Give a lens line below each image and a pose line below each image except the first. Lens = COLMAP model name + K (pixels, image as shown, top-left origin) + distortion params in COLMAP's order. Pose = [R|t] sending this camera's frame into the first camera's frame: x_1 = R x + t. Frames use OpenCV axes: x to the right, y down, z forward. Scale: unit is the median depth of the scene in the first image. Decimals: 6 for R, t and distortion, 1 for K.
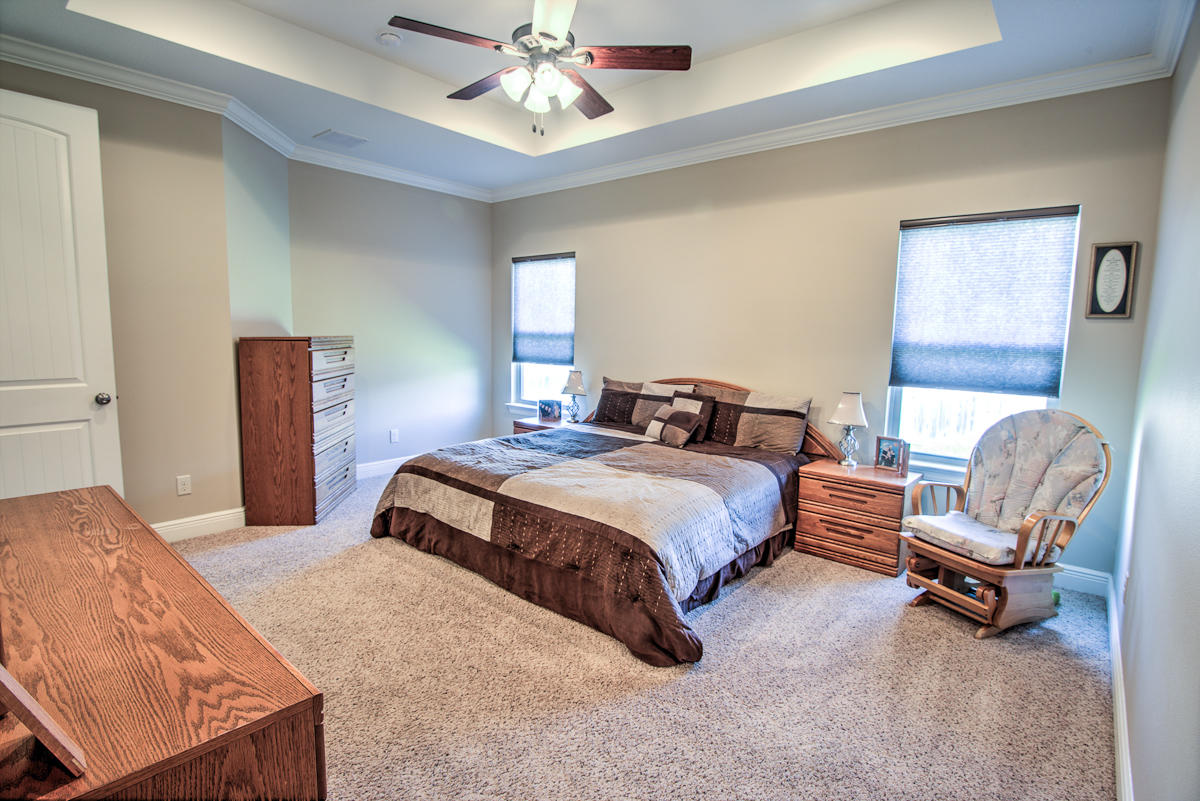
lens RADIAL K [[582.6, 0, 599.2], [0, 582.6, 396.9], [0, 0, 1]] dist [-0.017293, -0.002889]
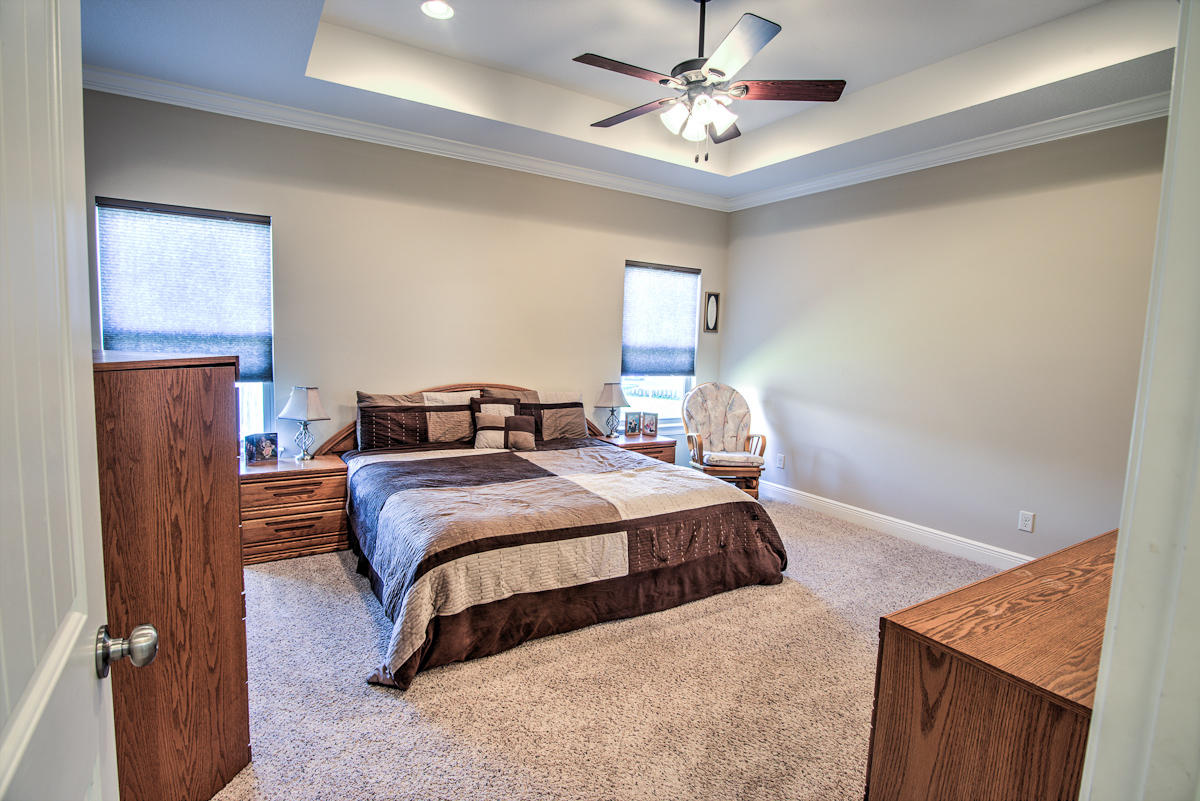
lens RADIAL K [[582.6, 0, 597.5], [0, 582.6, 399.7], [0, 0, 1]] dist [-0.017293, -0.002889]
pose [[0.306767, -0.106027, 0.945861, -0.891128], [0.080226, 0.993120, 0.085305, -0.091015], [-0.948398, 0.049714, 0.313162, 0.638312]]
